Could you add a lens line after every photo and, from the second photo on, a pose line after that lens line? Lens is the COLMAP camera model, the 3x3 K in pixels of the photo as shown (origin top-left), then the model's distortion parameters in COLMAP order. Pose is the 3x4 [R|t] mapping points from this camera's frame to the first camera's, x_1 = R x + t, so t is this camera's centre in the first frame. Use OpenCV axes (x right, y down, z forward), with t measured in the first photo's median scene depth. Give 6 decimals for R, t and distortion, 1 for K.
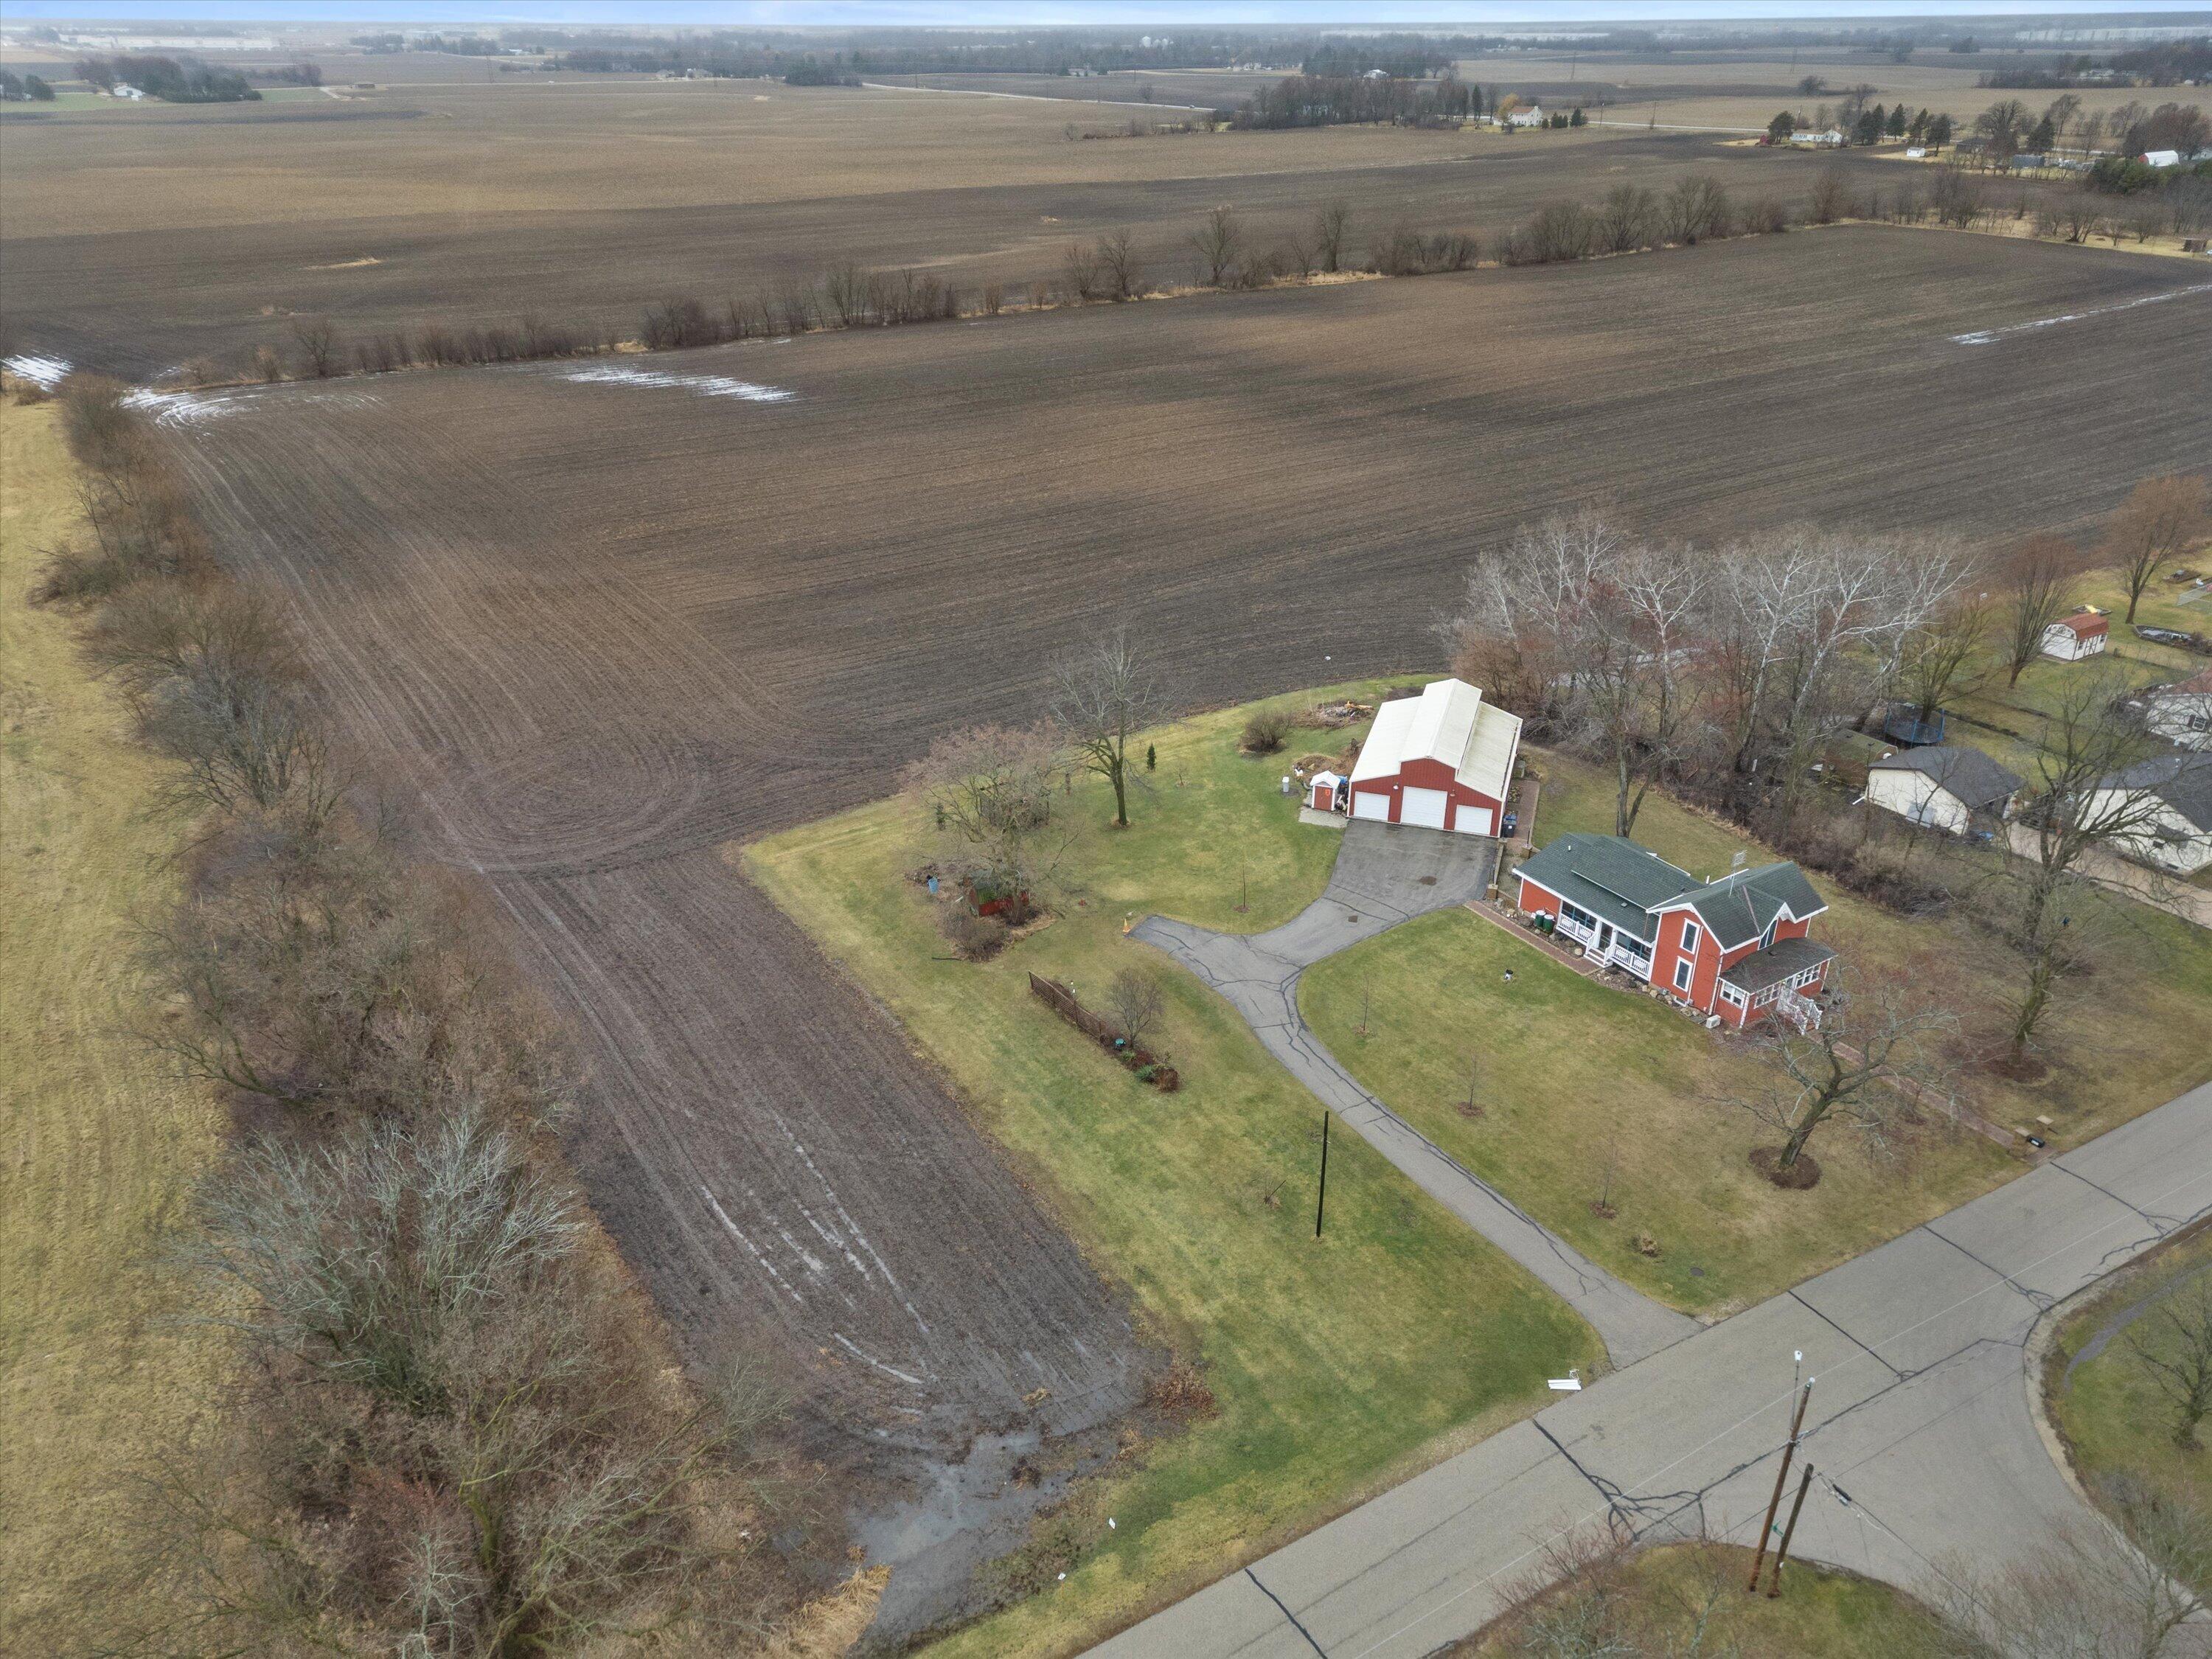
lens RADIAL K [[1554.1, 0, 1106.0], [0, 1554.1, 829.5], [0, 0, 1]] dist [0.095960, -0.095256]
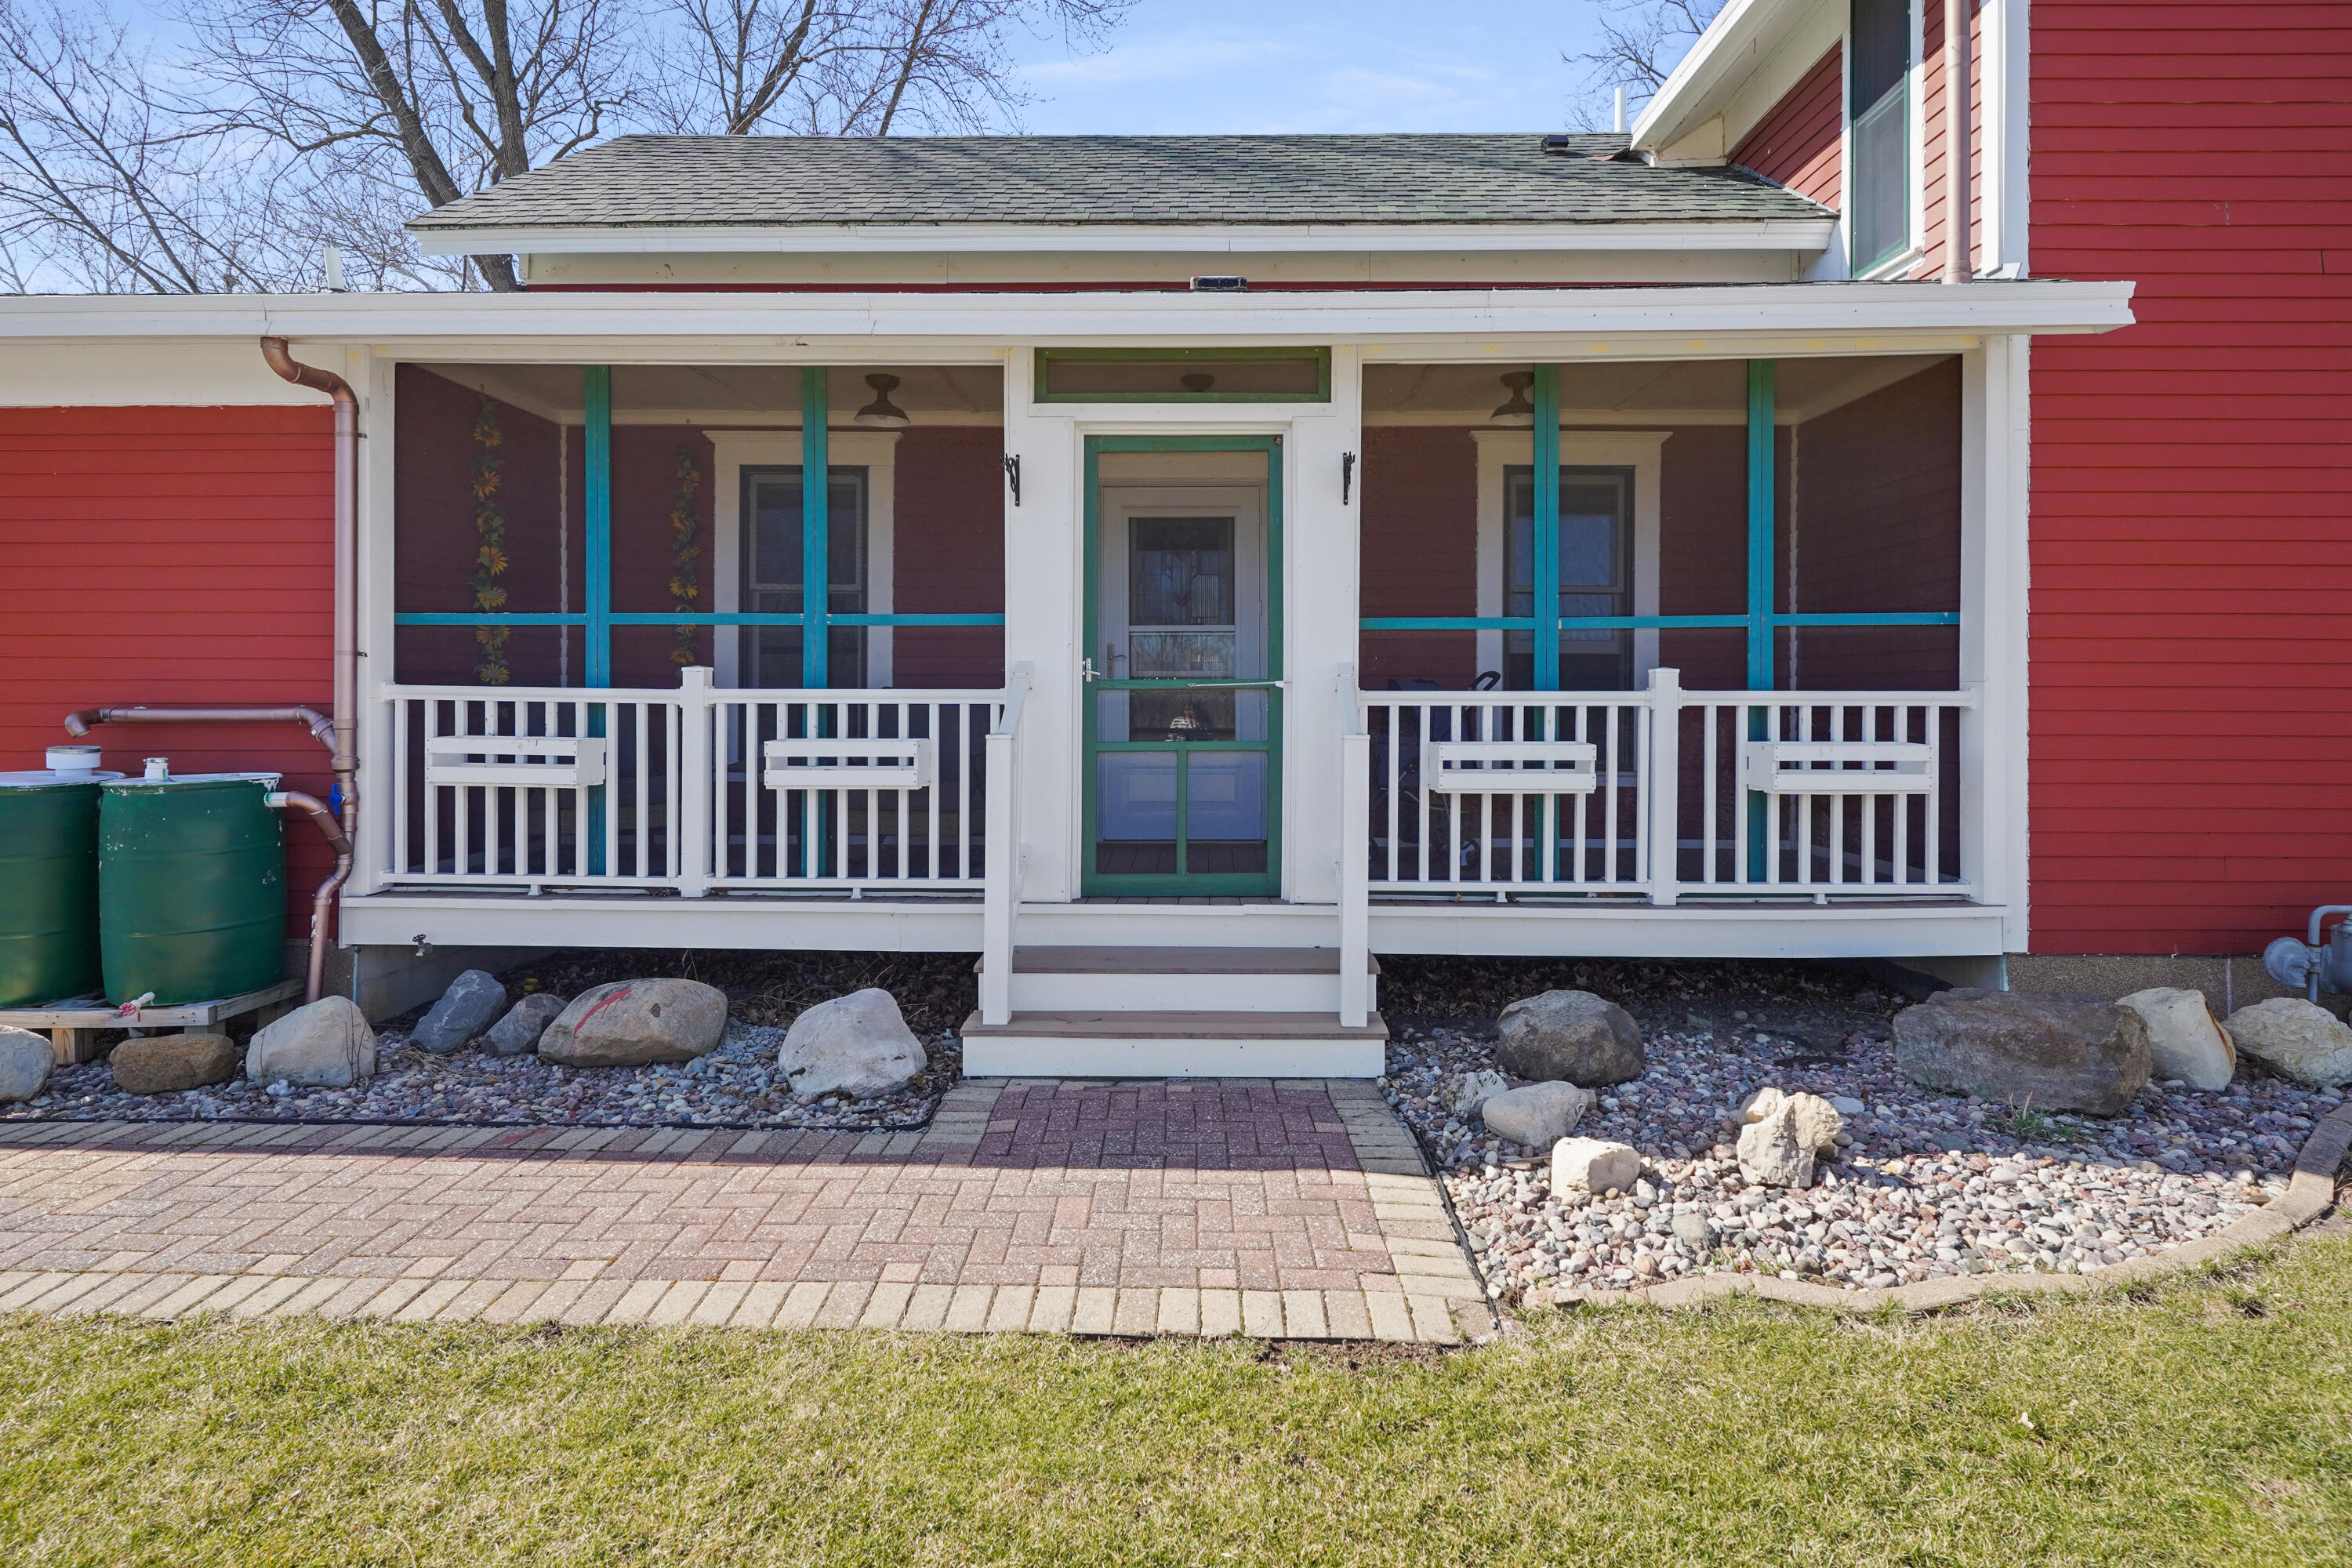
lens RADIAL K [[1179.8, 0, 1175.6], [0, 1179.8, 695.1], [0, 0, 1]] dist [-0.001377, -0.000545]
pose [[0.558804, -0.000722, 0.829299, 0.276624], [0.373896, 0.892815, -0.251164, 0.083985], [-0.740229, 0.450424, 0.499178, 0.984286]]
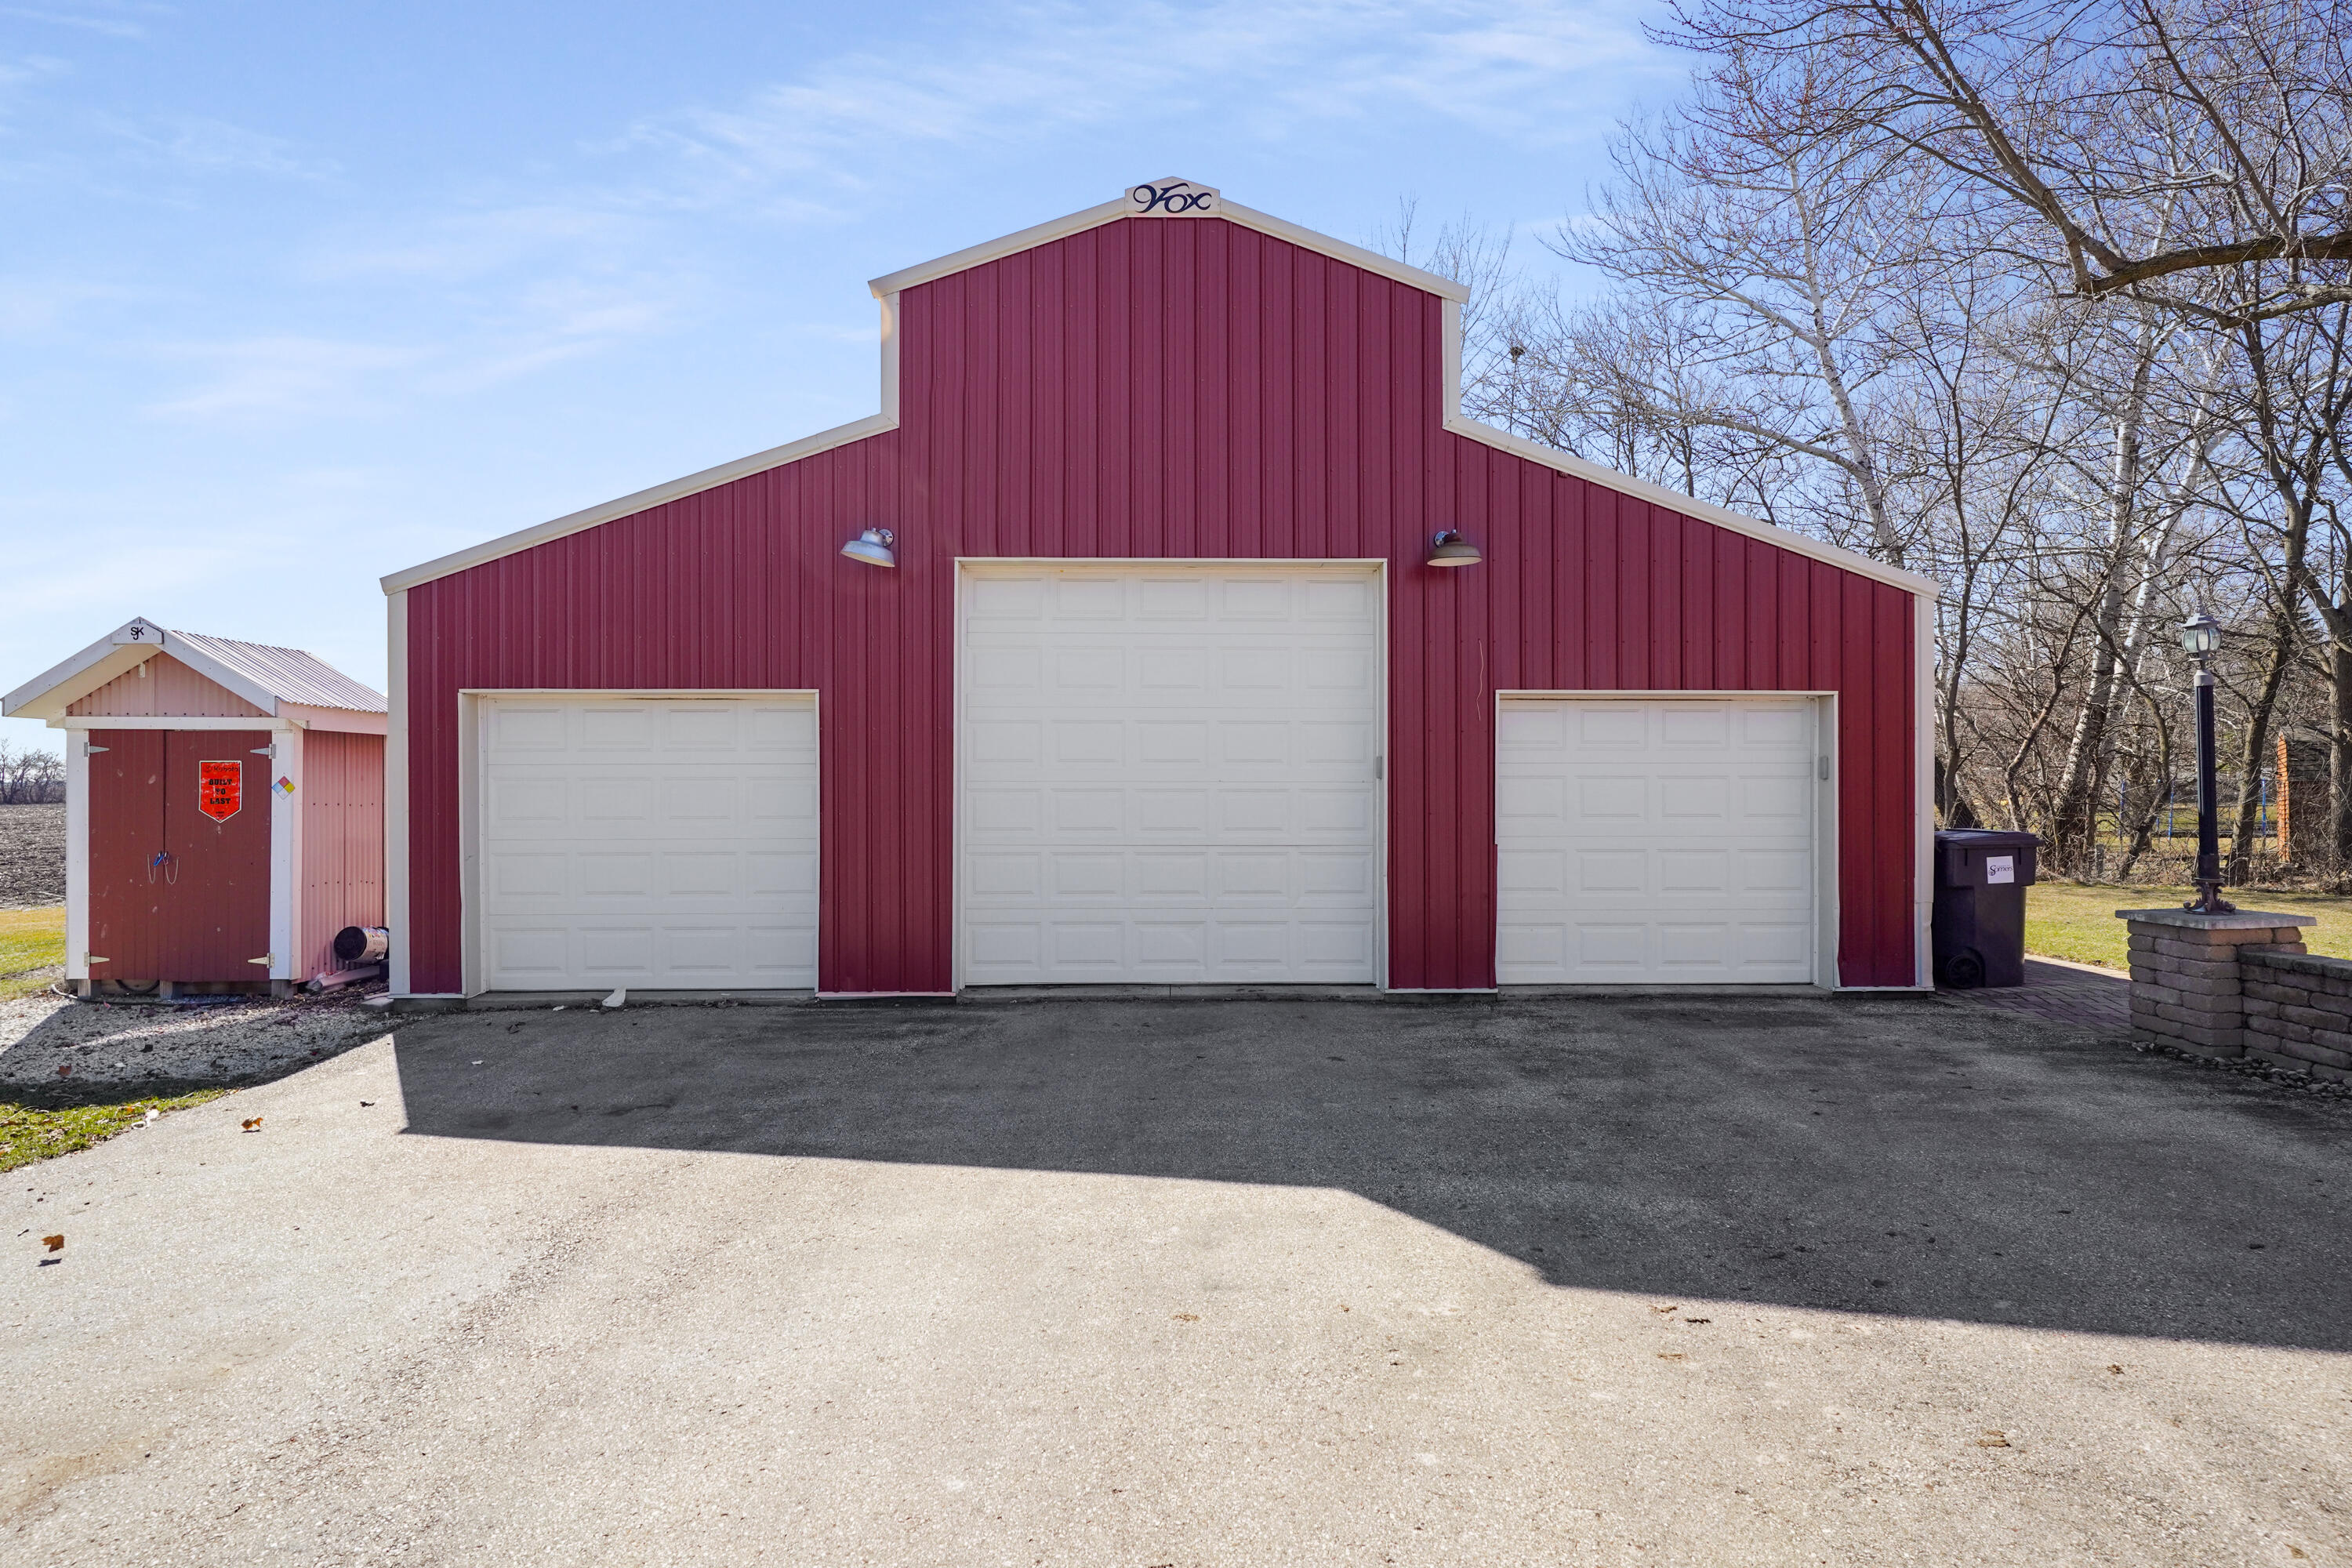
lens RADIAL K [[1172.5, 0, 1174.2], [0, 1172.5, 793.5], [0, 0, 1]] dist [0.004549, 0.000429]
pose [[0.945447, -0.004859, 0.325739, 0.212435], [0.148891, 0.895794, -0.418789, 0.021461], [-0.289761, 0.444443, 0.847649, 1.106506]]
